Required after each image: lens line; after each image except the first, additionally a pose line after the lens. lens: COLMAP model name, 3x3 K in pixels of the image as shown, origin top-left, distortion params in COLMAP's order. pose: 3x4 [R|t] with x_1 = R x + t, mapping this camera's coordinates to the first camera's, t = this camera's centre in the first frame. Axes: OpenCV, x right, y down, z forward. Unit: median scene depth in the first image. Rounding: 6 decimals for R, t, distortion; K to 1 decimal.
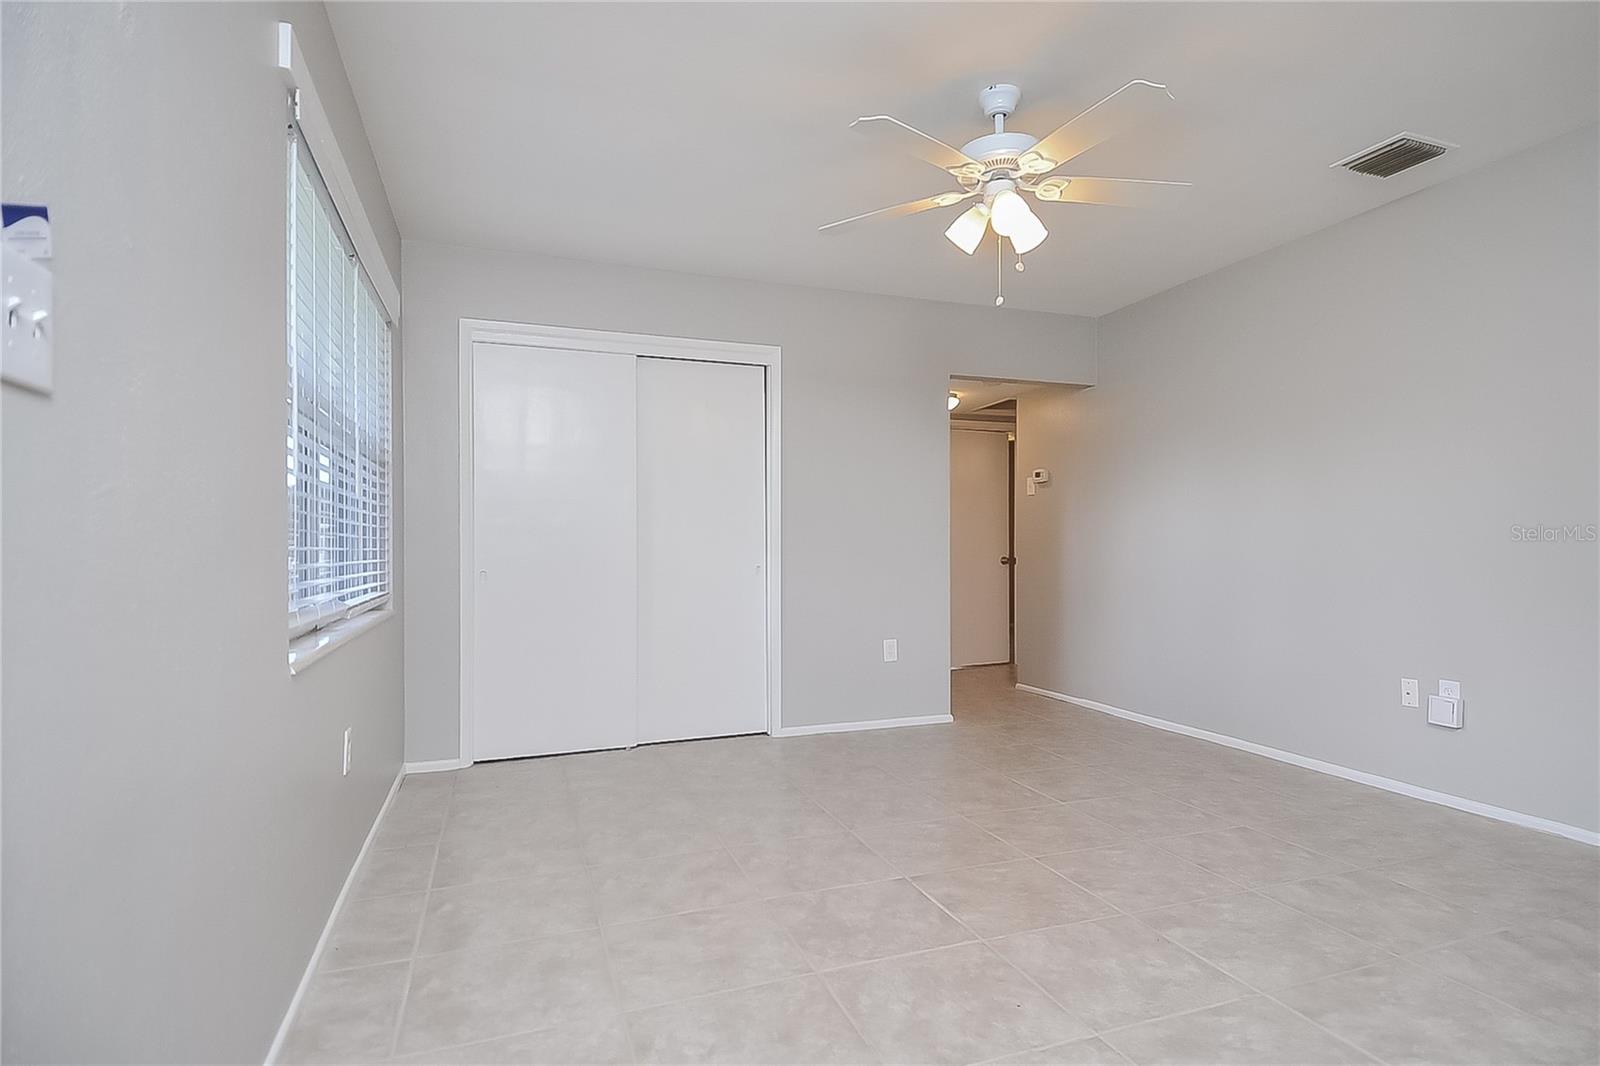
lens RADIAL K [[831.2, 0, 809.1], [0, 831.2, 533.0], [0, 0, 1]] dist [0.123309, -0.080134]
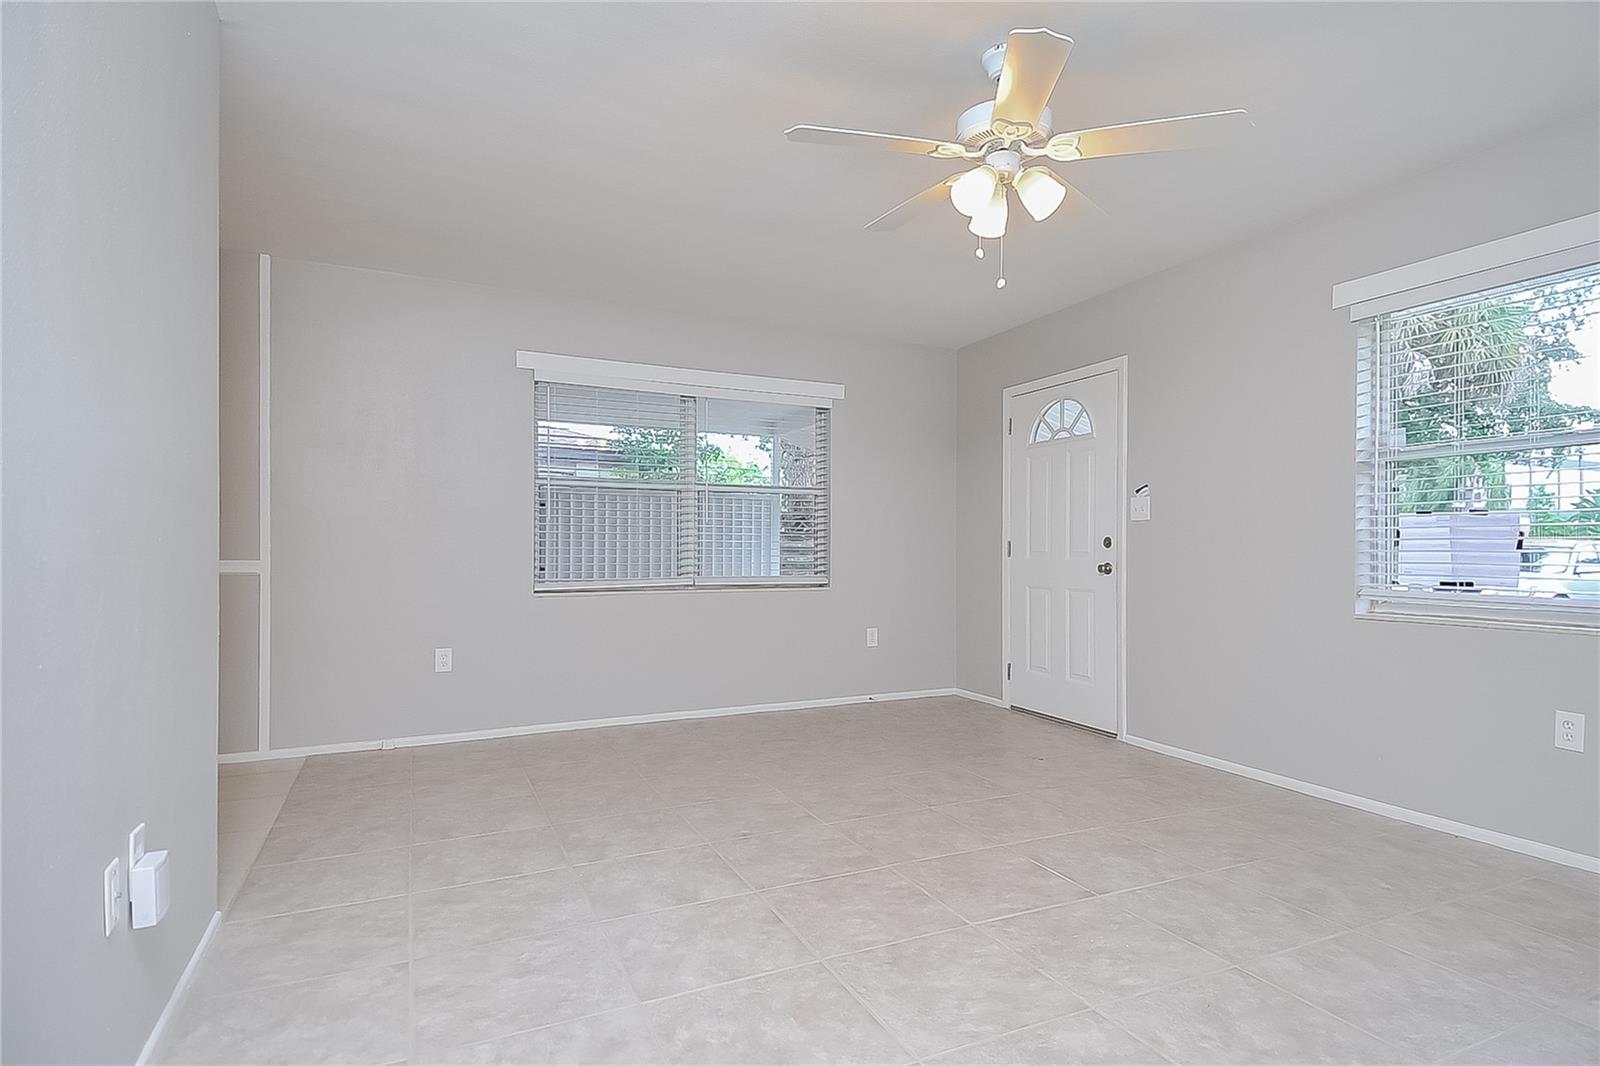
lens RADIAL K [[831.2, 0, 809.1], [0, 831.2, 533.0], [0, 0, 1]] dist [0.123309, -0.080134]
pose [[-0.995687, -0.003352, -0.092710, 0.531895], [-0.000282, 0.999452, -0.033107, 0.031848], [0.092770, -0.032938, -0.995143, 1.953205]]
